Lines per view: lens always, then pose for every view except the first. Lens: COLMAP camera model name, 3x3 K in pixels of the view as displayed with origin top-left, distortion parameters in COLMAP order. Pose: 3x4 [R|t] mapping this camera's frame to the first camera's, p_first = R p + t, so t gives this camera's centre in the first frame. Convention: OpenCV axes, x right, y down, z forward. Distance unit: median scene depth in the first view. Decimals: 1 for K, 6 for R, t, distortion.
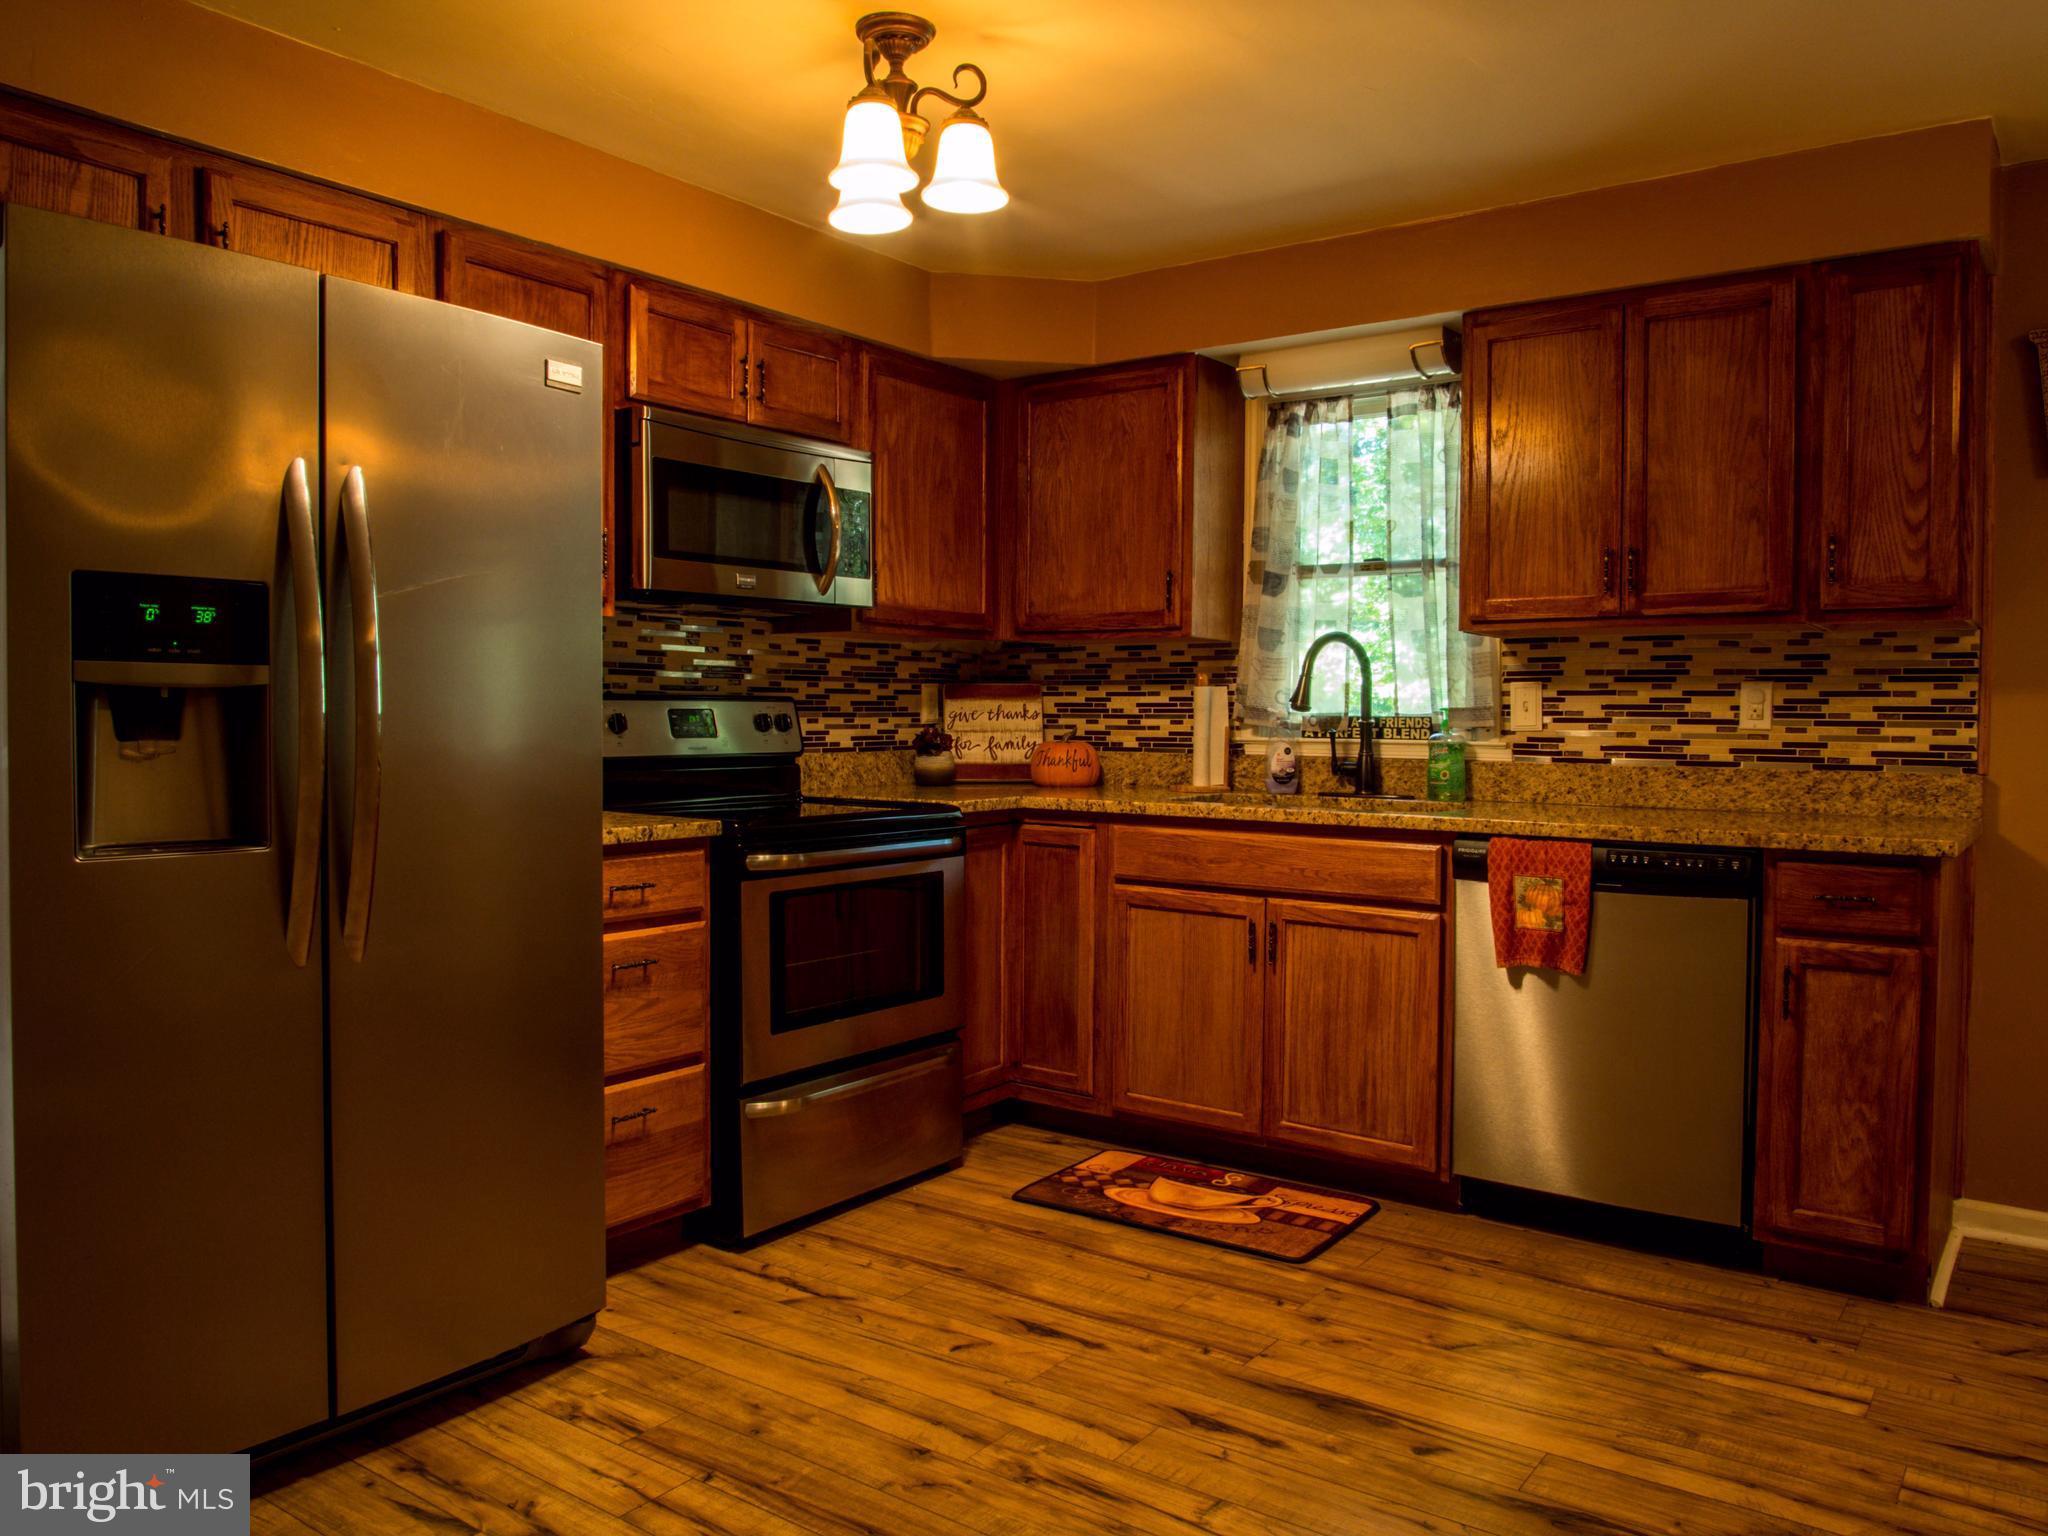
lens RADIAL K [[1502.0, 0, 1033.4], [0, 1502.0, 756.4], [0, 0, 1]] dist [-0.036363, 0.015568]
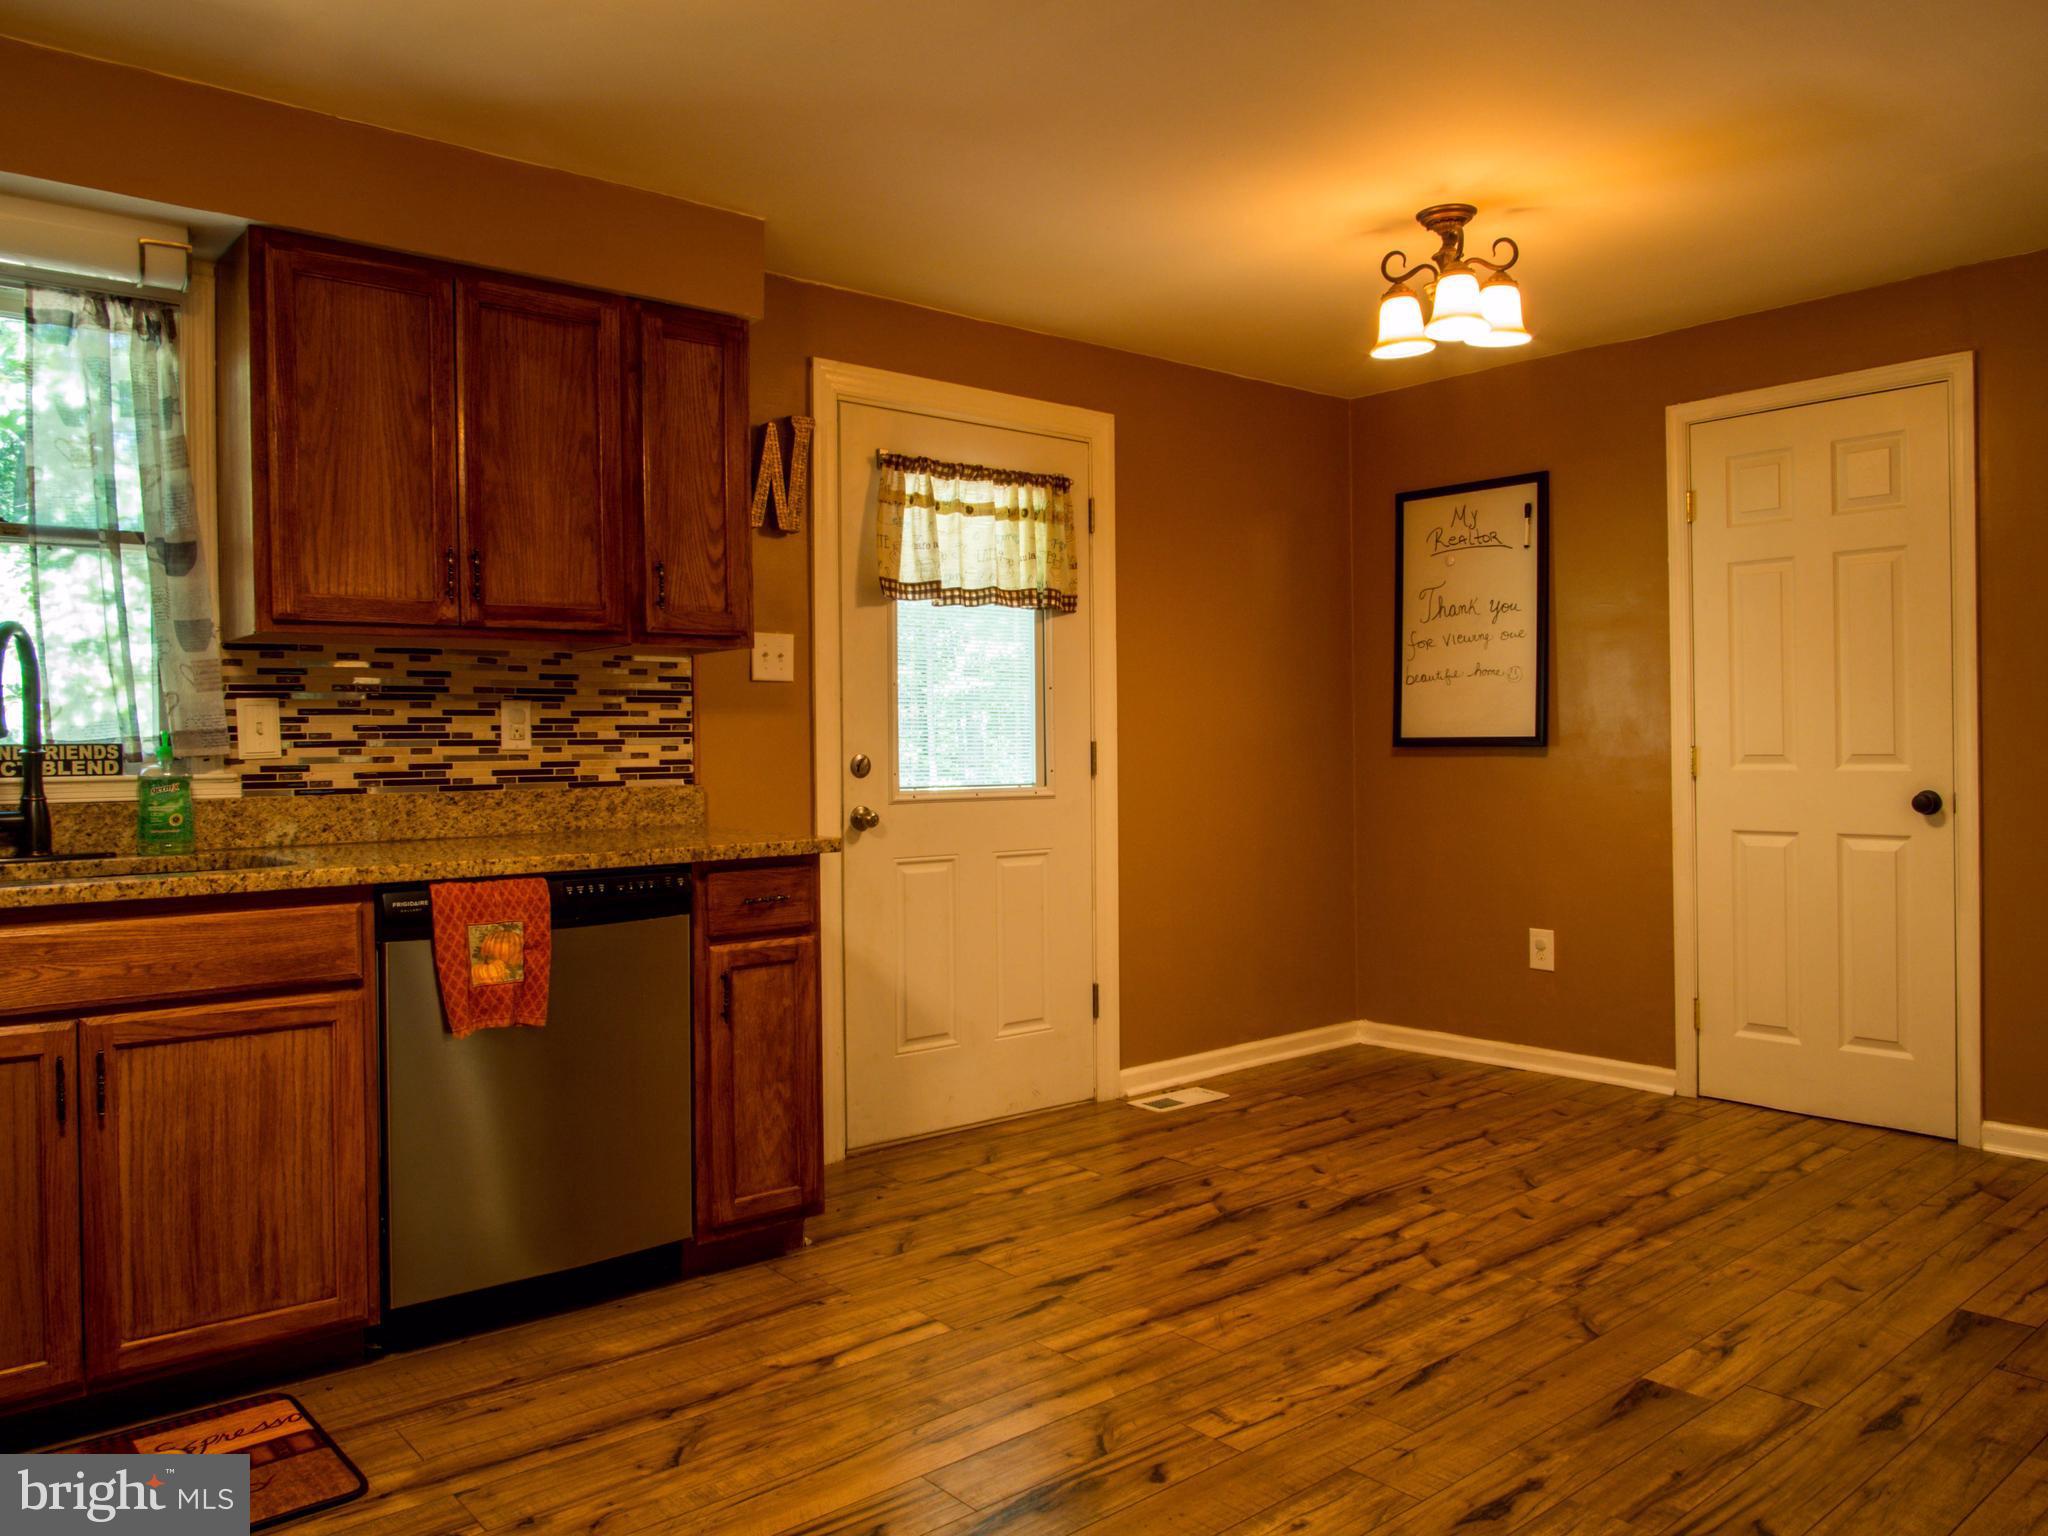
lens RADIAL K [[1502.0, 0, 1032.2], [0, 1502.0, 757.4], [0, 0, 1]] dist [-0.036363, 0.015568]
pose [[0.236067, -0.023322, 0.971457, -0.418171], [0.040794, 0.999068, 0.014072, -0.014318], [-0.970880, 0.036308, 0.236799, 0.480240]]
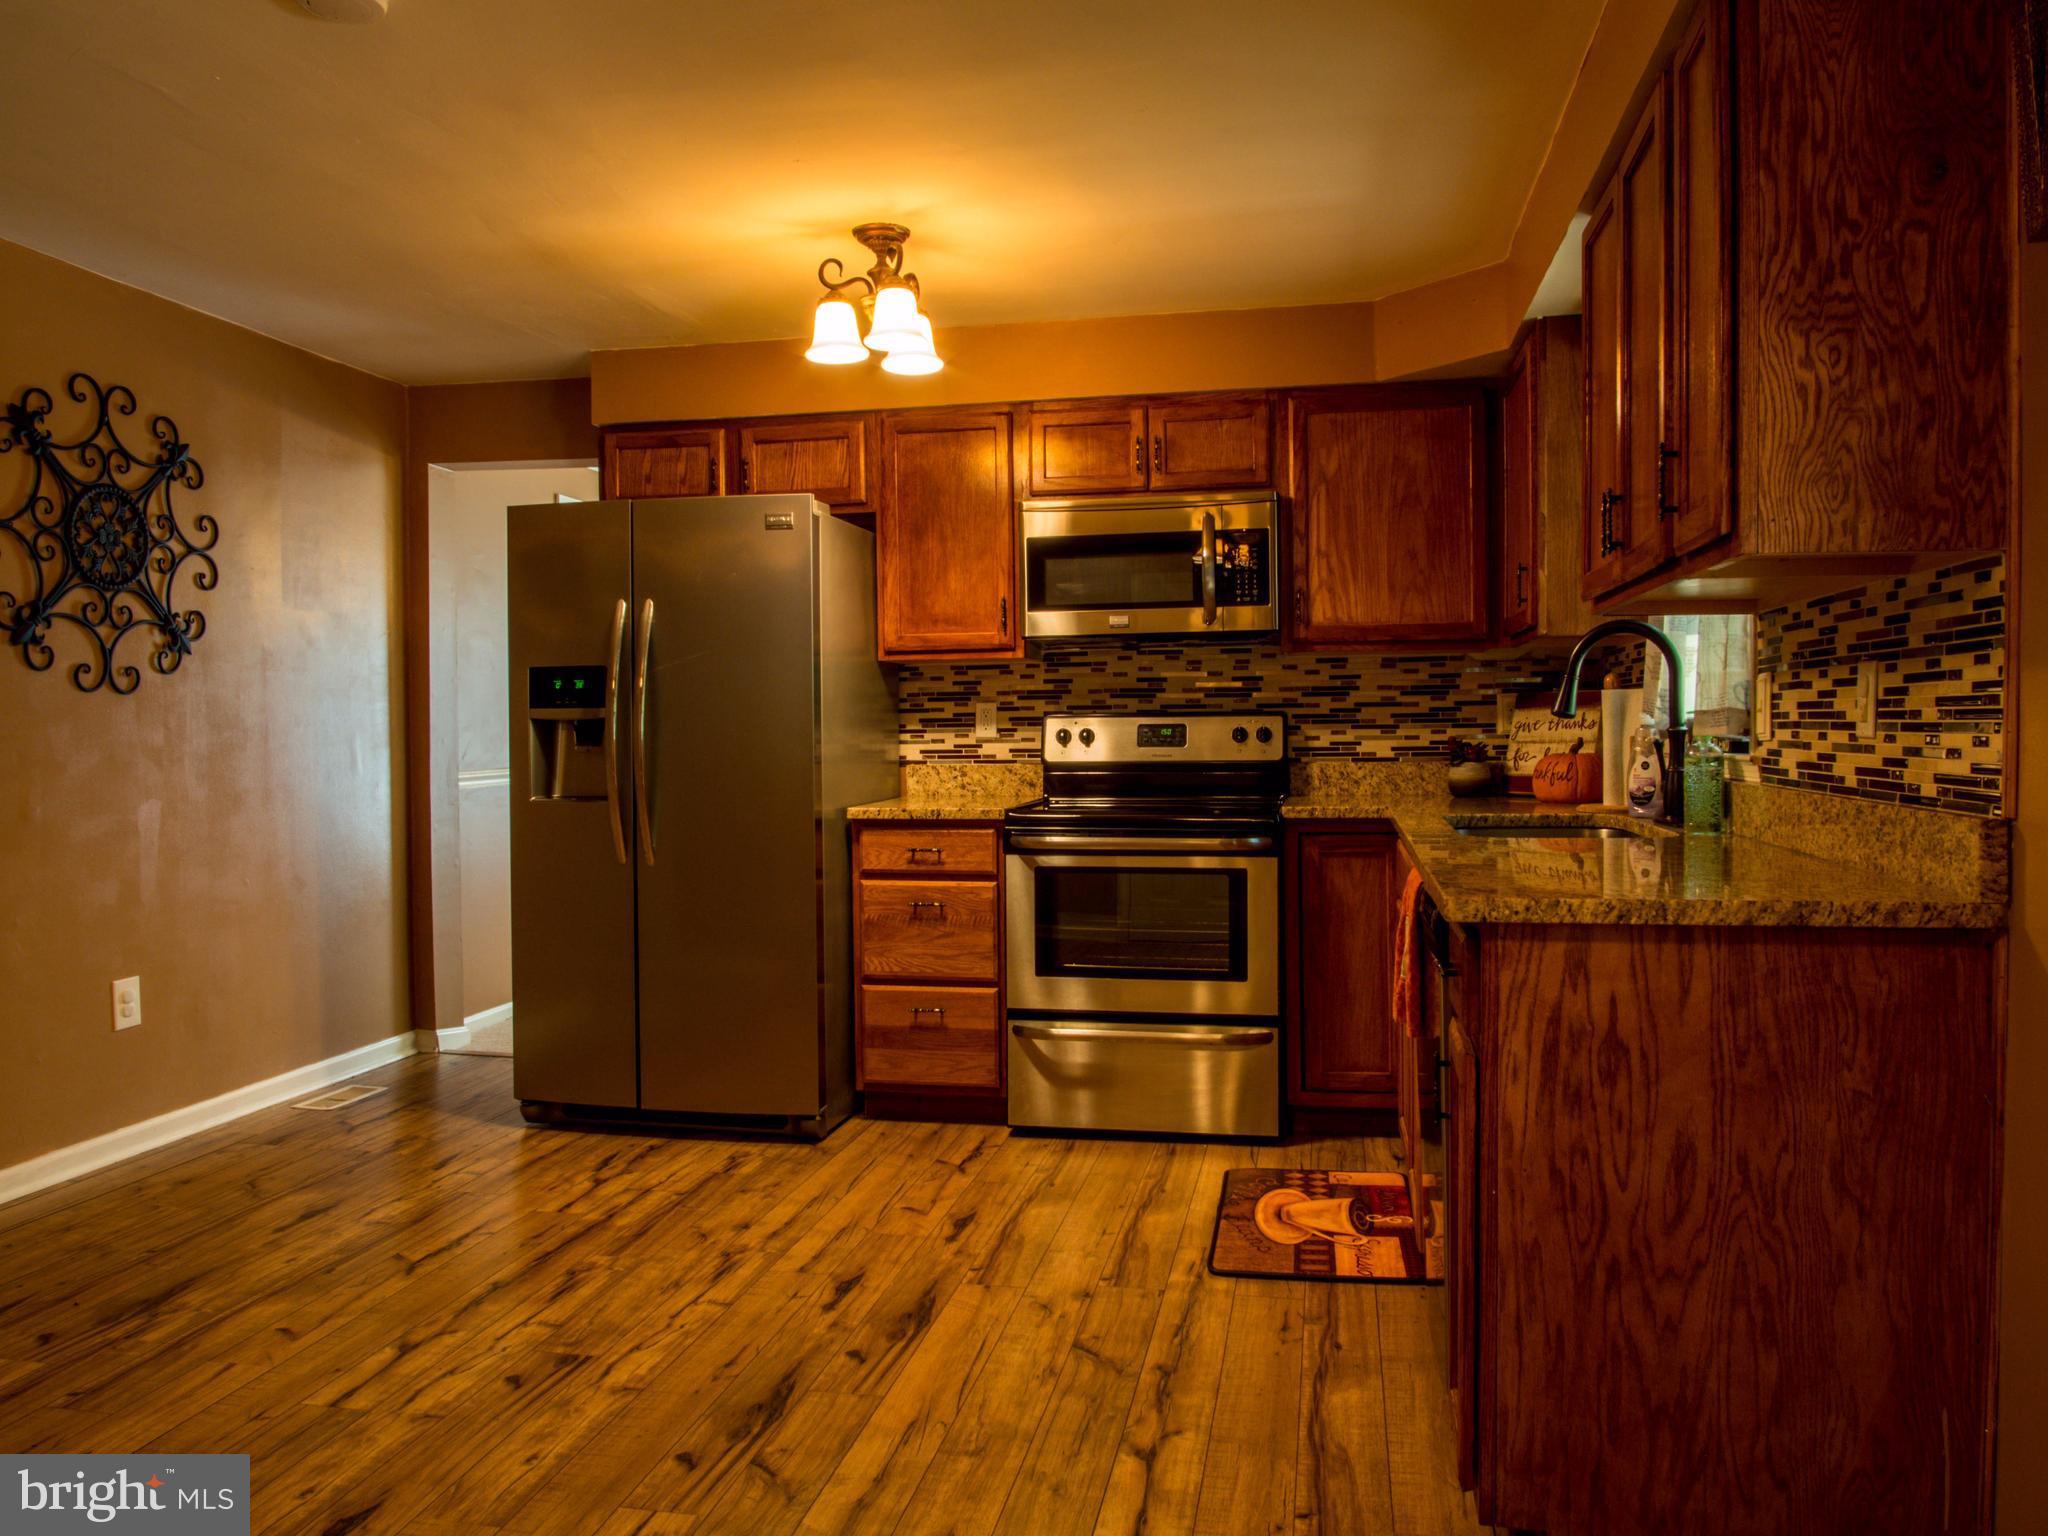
lens RADIAL K [[1502.0, 0, 1034.3], [0, 1502.0, 755.3], [0, 0, 1]] dist [-0.036363, 0.015568]
pose [[0.418756, 0.007384, -0.908069, 0.988794], [-0.015865, 0.999874, 0.000814, -0.005848], [0.907960, 0.014066, 0.418820, 0.448920]]
